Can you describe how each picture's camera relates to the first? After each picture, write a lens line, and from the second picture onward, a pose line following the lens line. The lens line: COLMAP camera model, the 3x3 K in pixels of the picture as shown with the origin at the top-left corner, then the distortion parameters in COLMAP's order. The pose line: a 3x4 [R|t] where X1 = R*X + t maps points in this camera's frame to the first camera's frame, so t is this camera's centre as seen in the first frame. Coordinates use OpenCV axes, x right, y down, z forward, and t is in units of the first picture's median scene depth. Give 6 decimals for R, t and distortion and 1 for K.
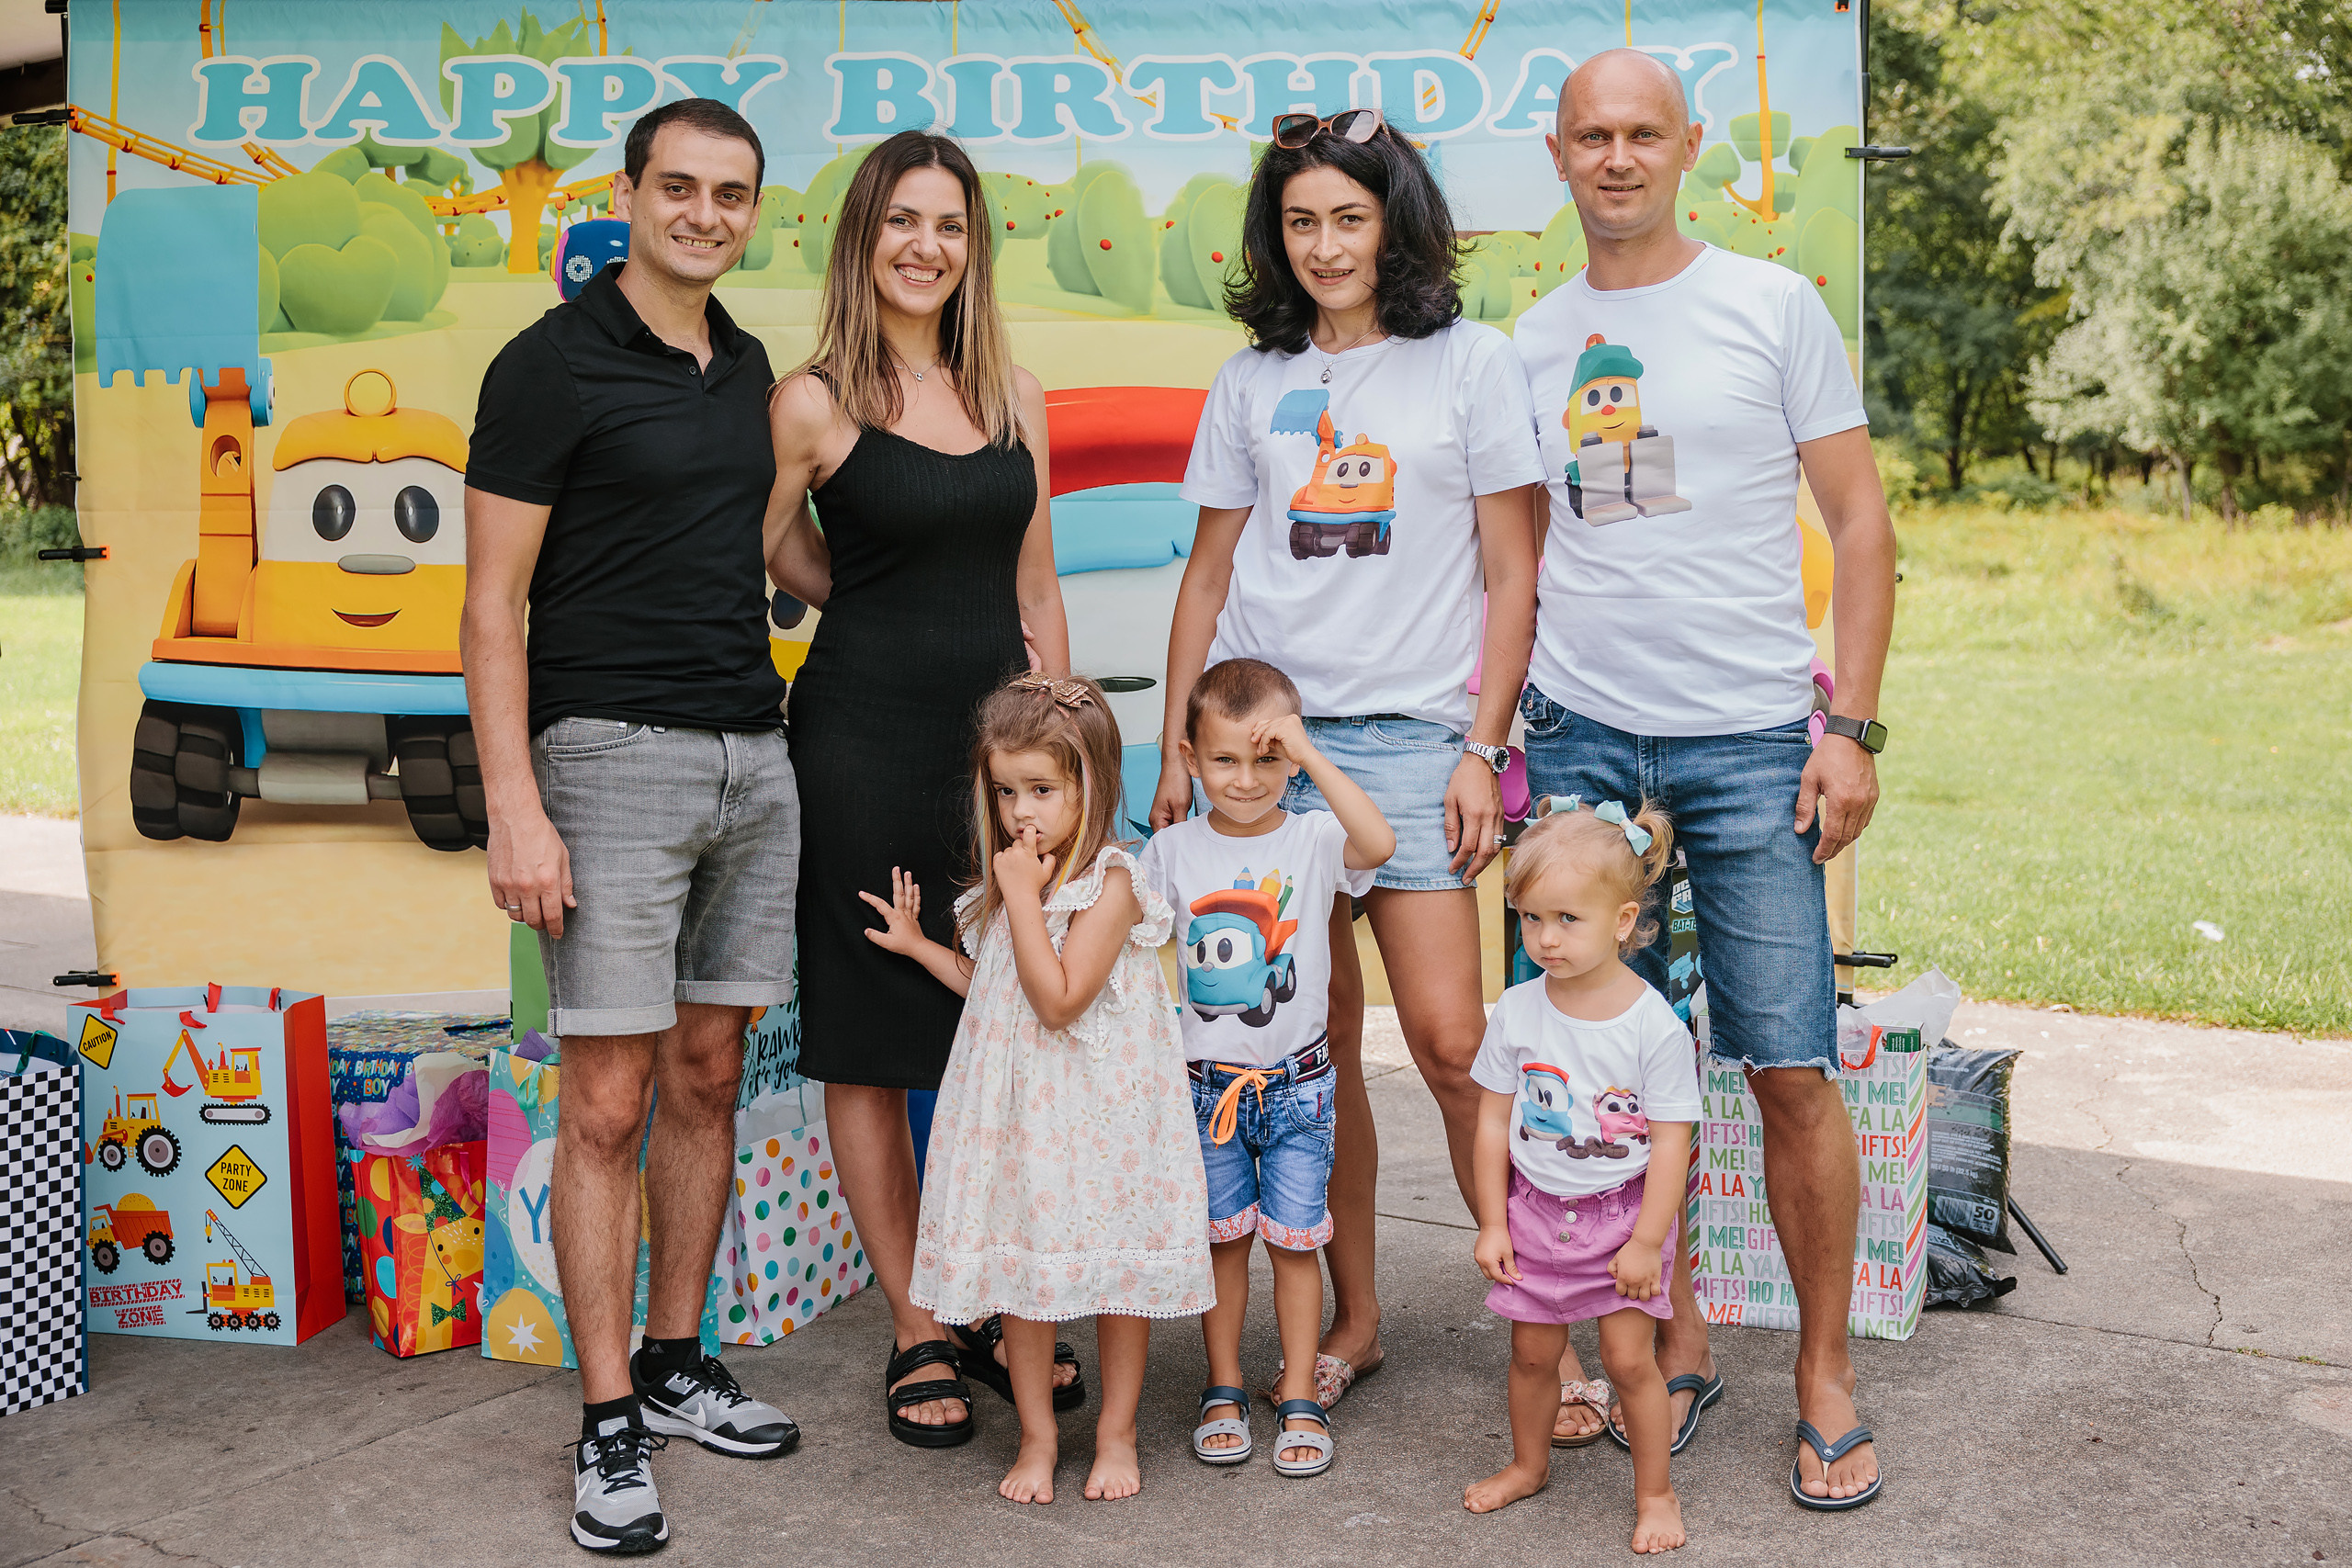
lens RADIAL K [[2701.3, 0, 1167.5], [0, 2701.3, 631.0], [0, 0, 1]] dist [-0.087386, -0.015359]
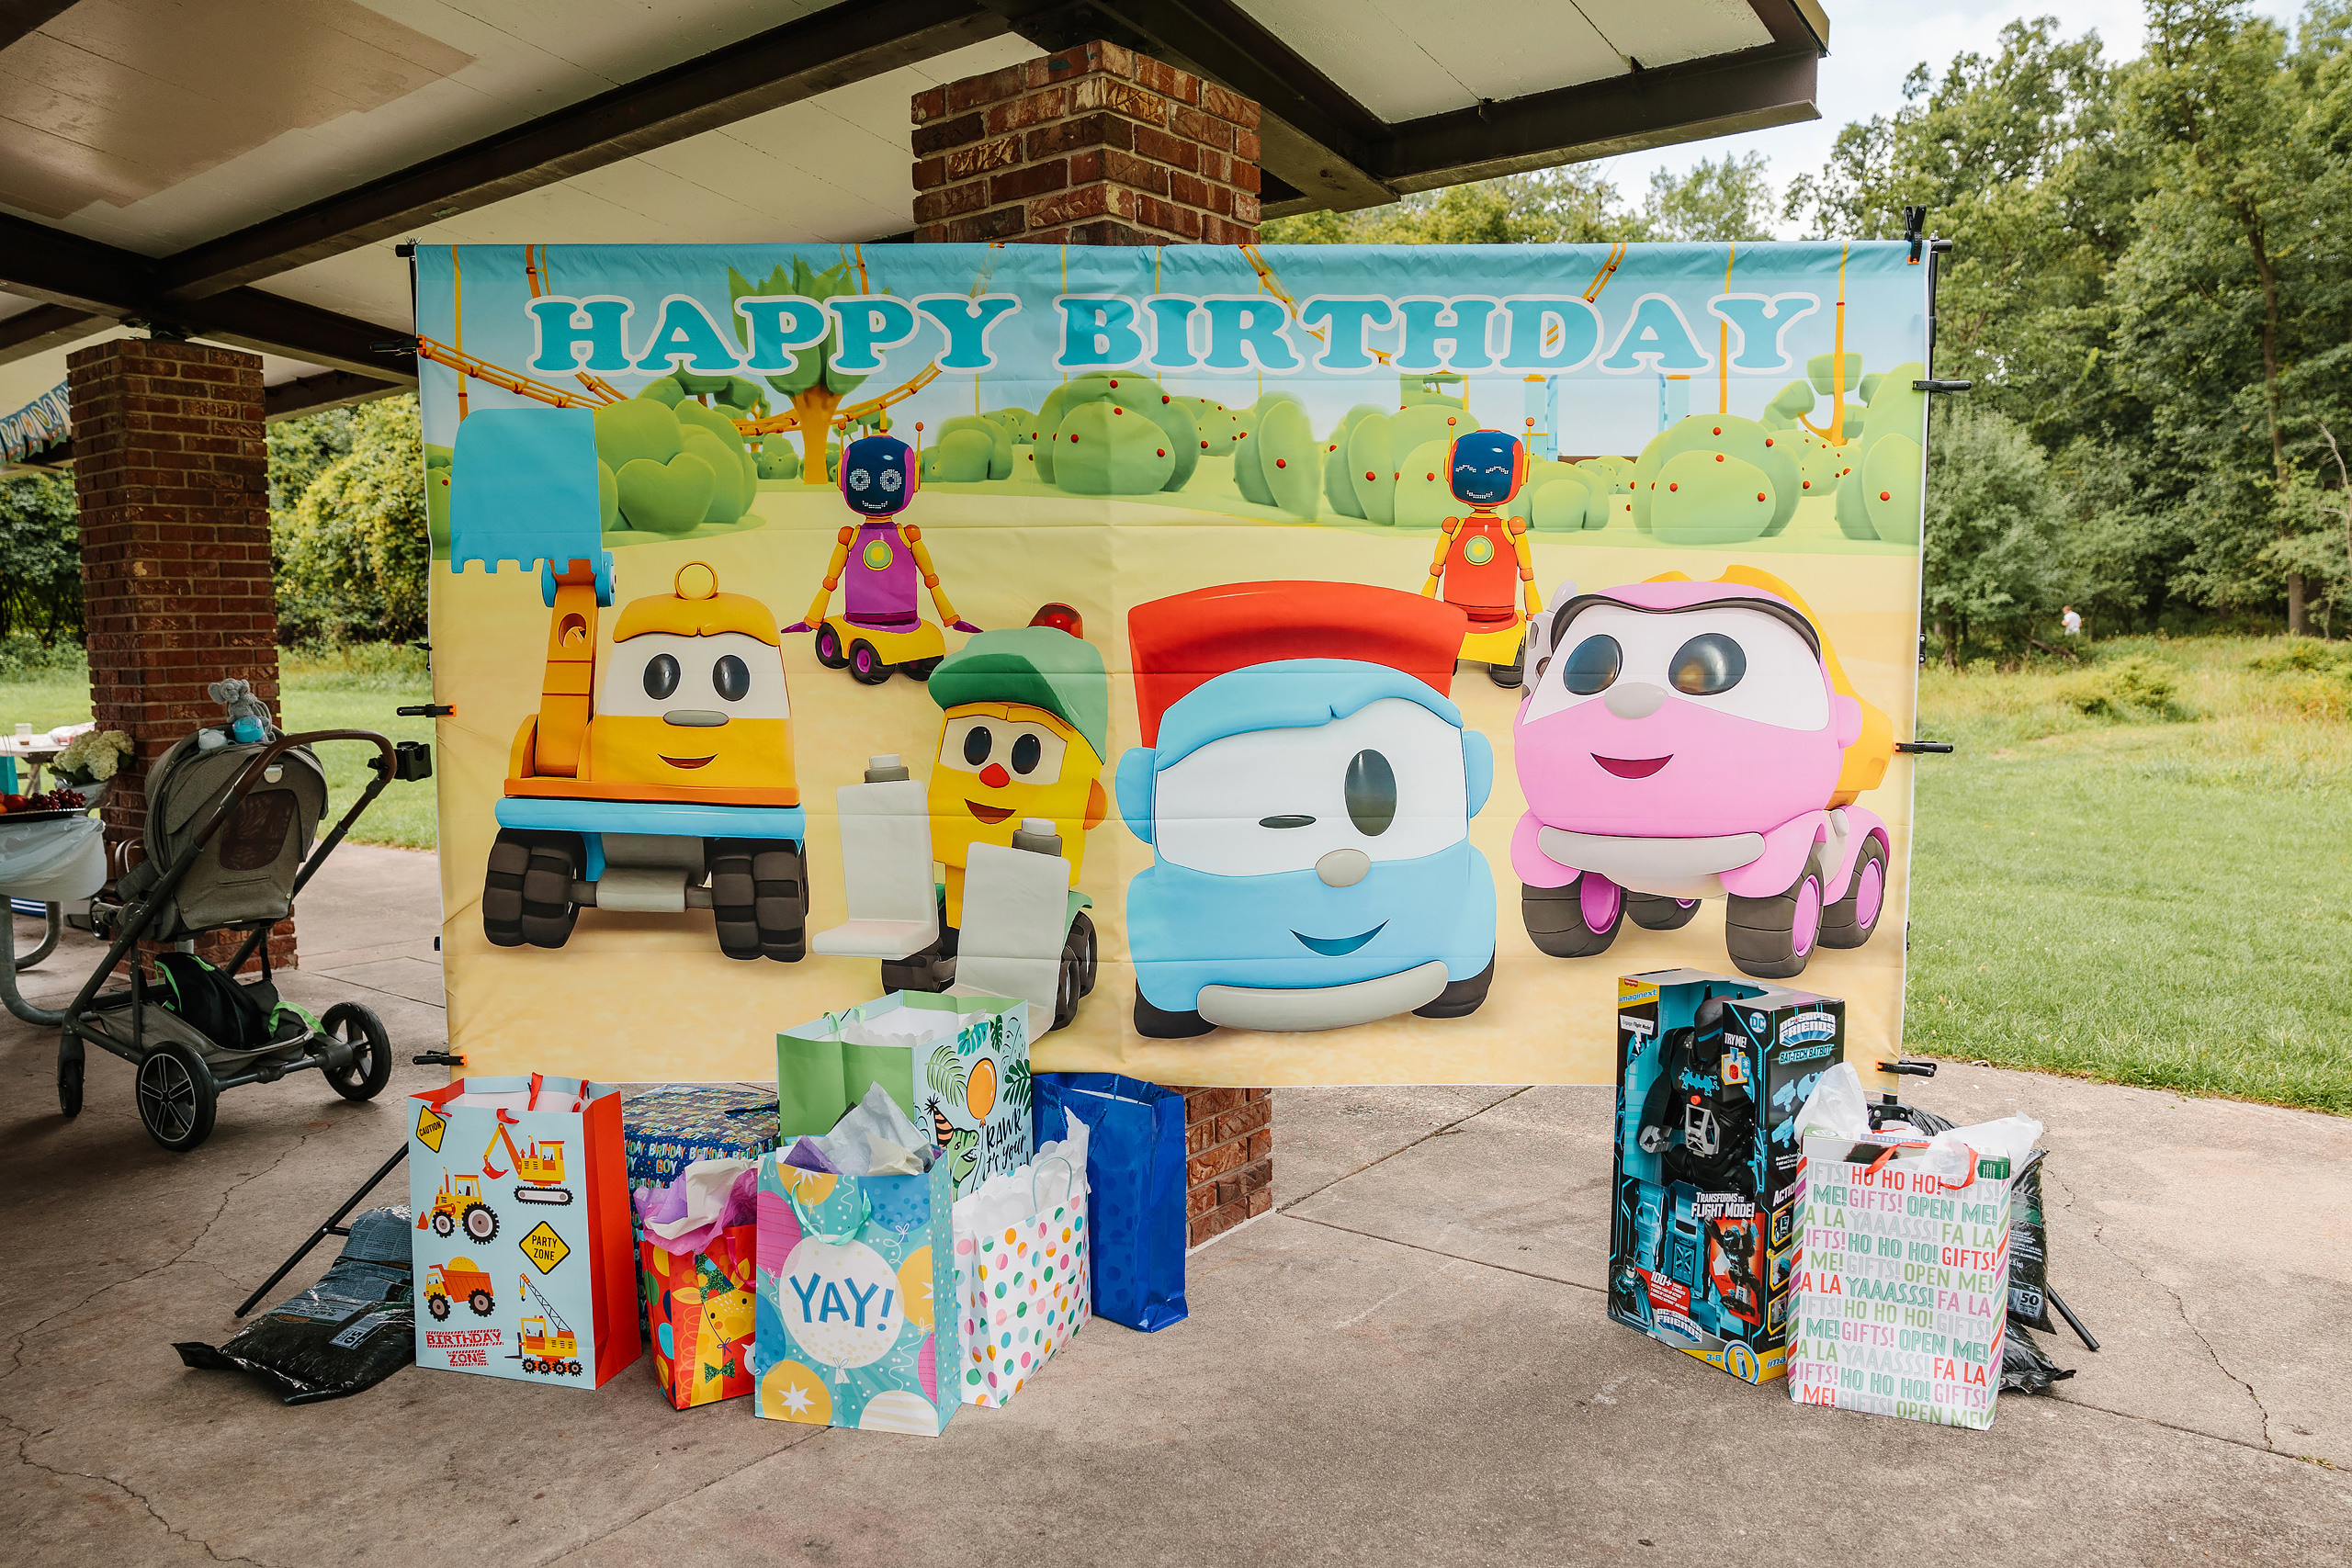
lens RADIAL K [[1731.4, 0, 1176.2], [0, 1731.4, 800.4], [0, 0, 1]] dist [-0.139421, 0.129729]
pose [[0.998913, 0.013961, -0.044475, -0.039330], [-0.012091, 0.999043, 0.042037, -0.027238], [0.045020, -0.041453, 0.998126, 0.269511]]
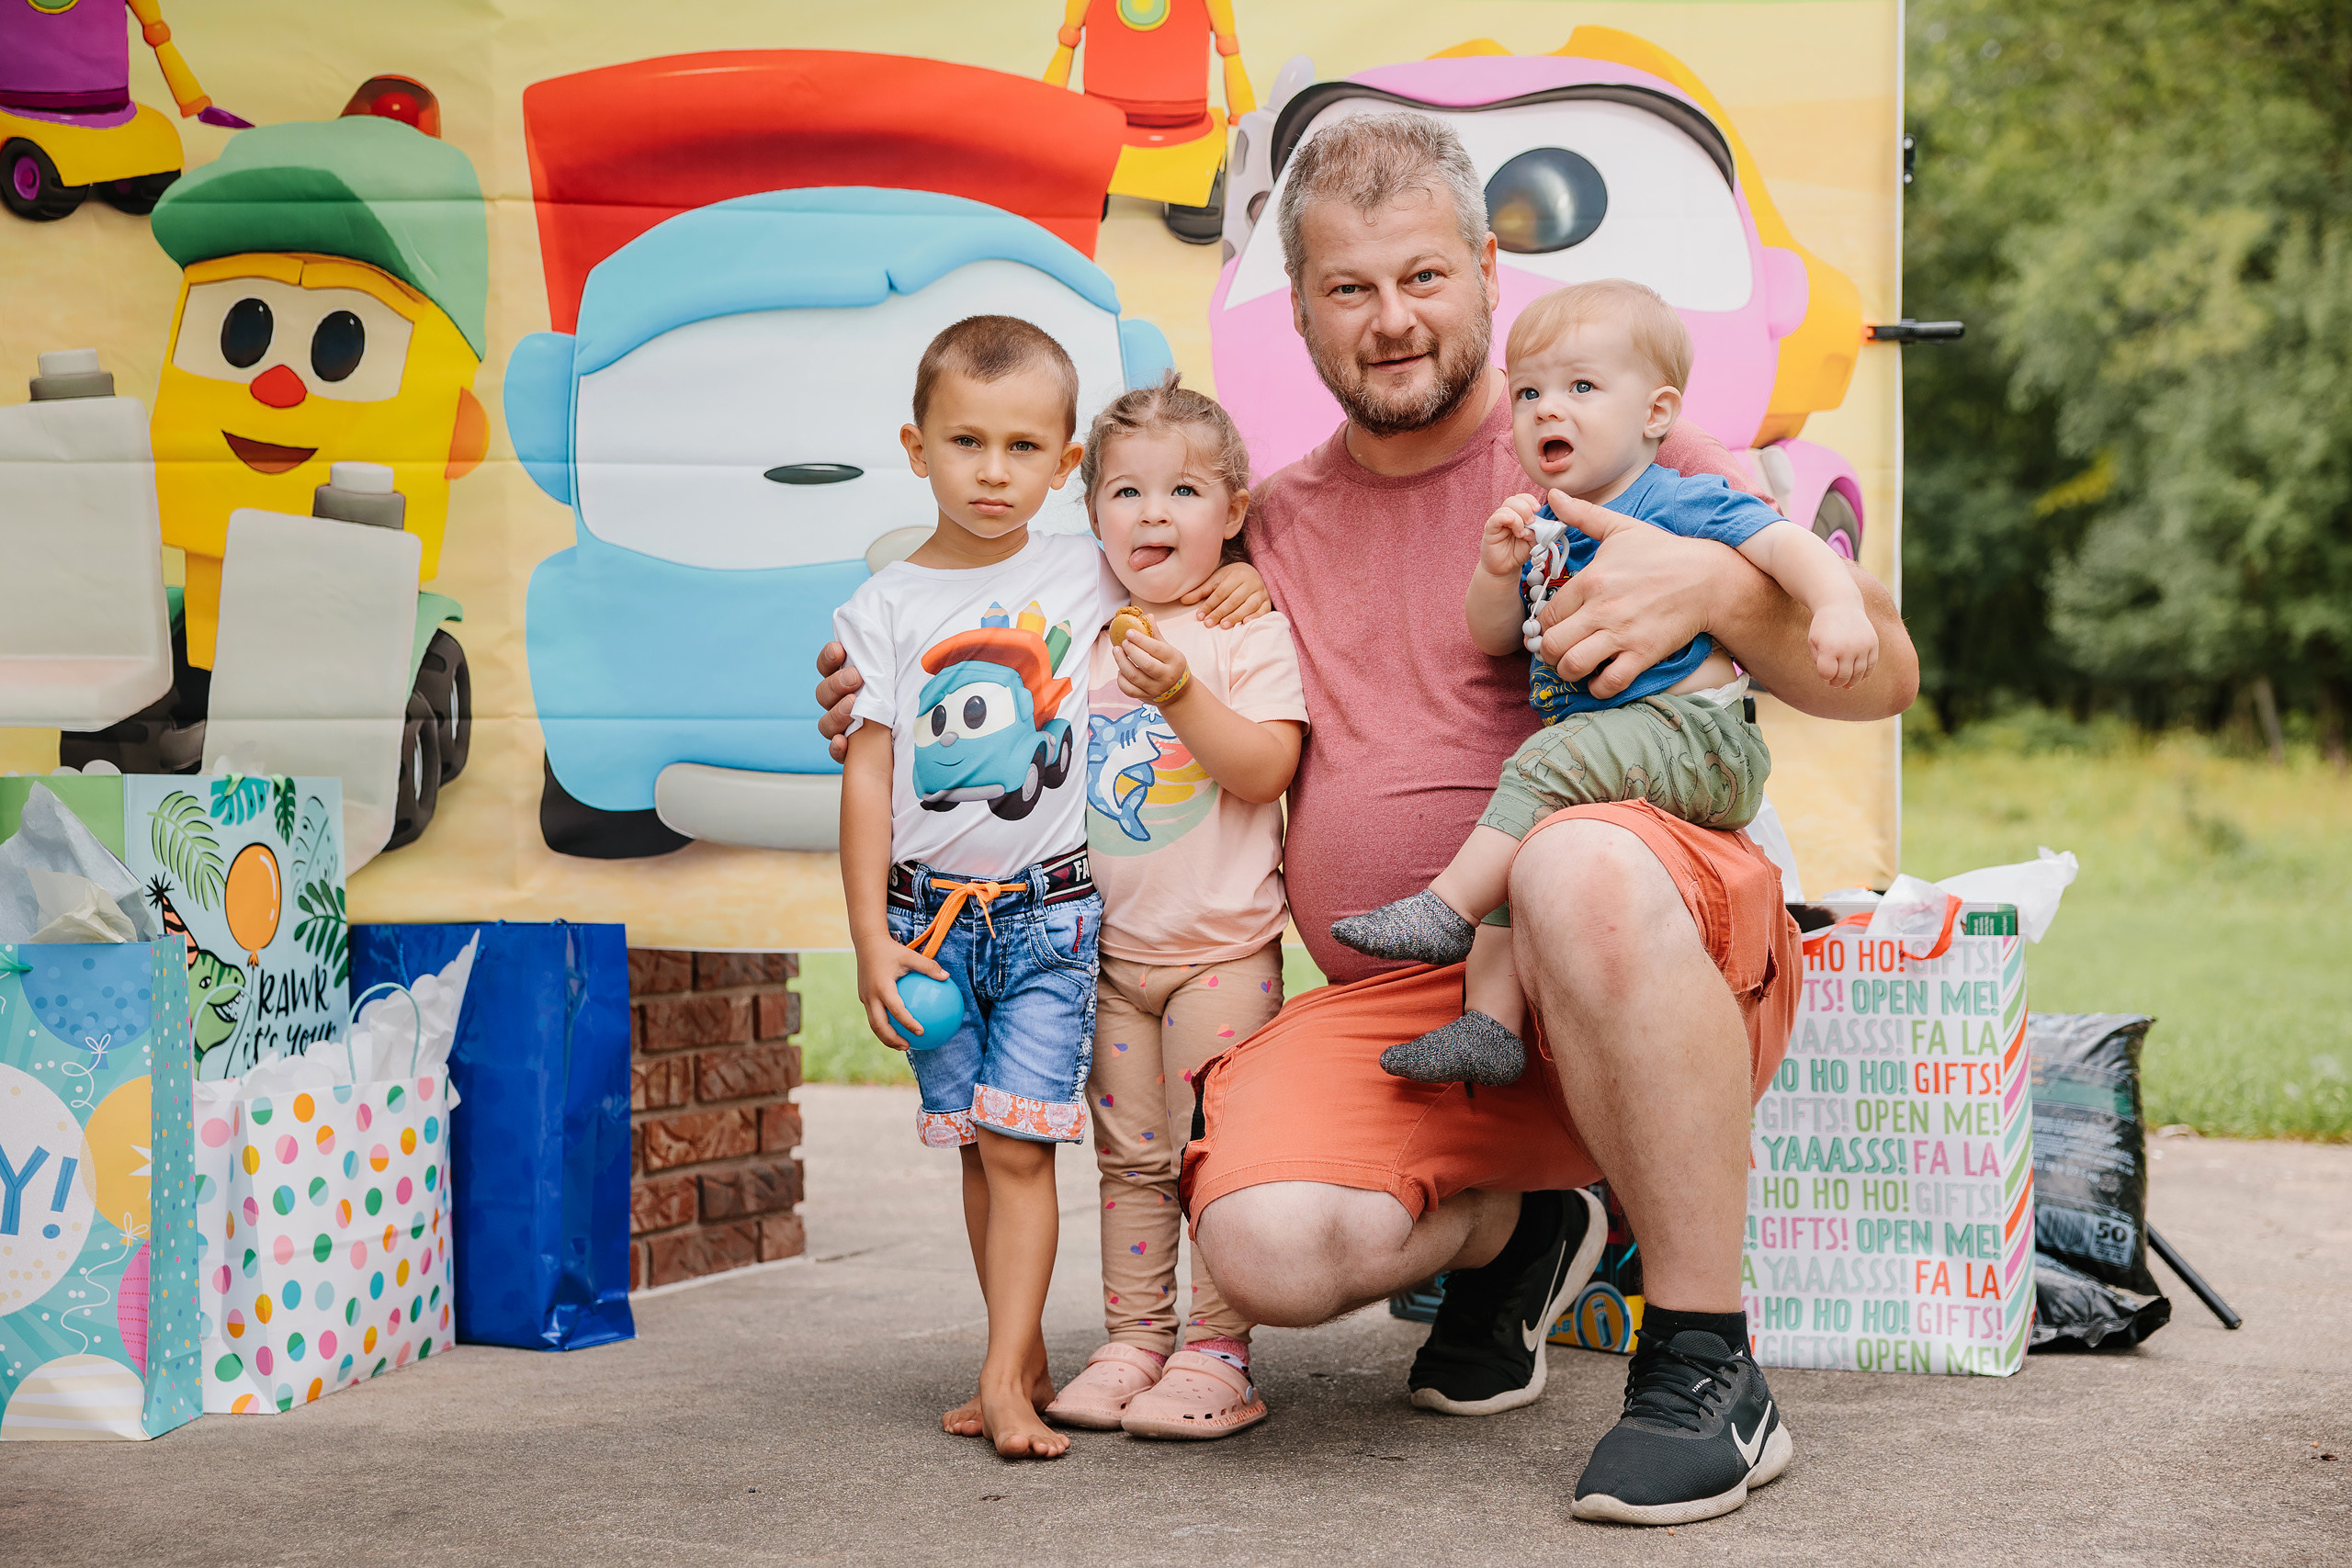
lens RADIAL K [[3735.6, 0, 1164.3], [0, 3735.6, 758.5], [0, 0, 1]] dist [0.148944, -0.026381]
pose [[0.996819, 0.003148, 0.079639, -0.006791], [0.000616, 0.998885, -0.047198, 0.149929], [-0.079699, 0.047097, 0.995706, 0.072342]]
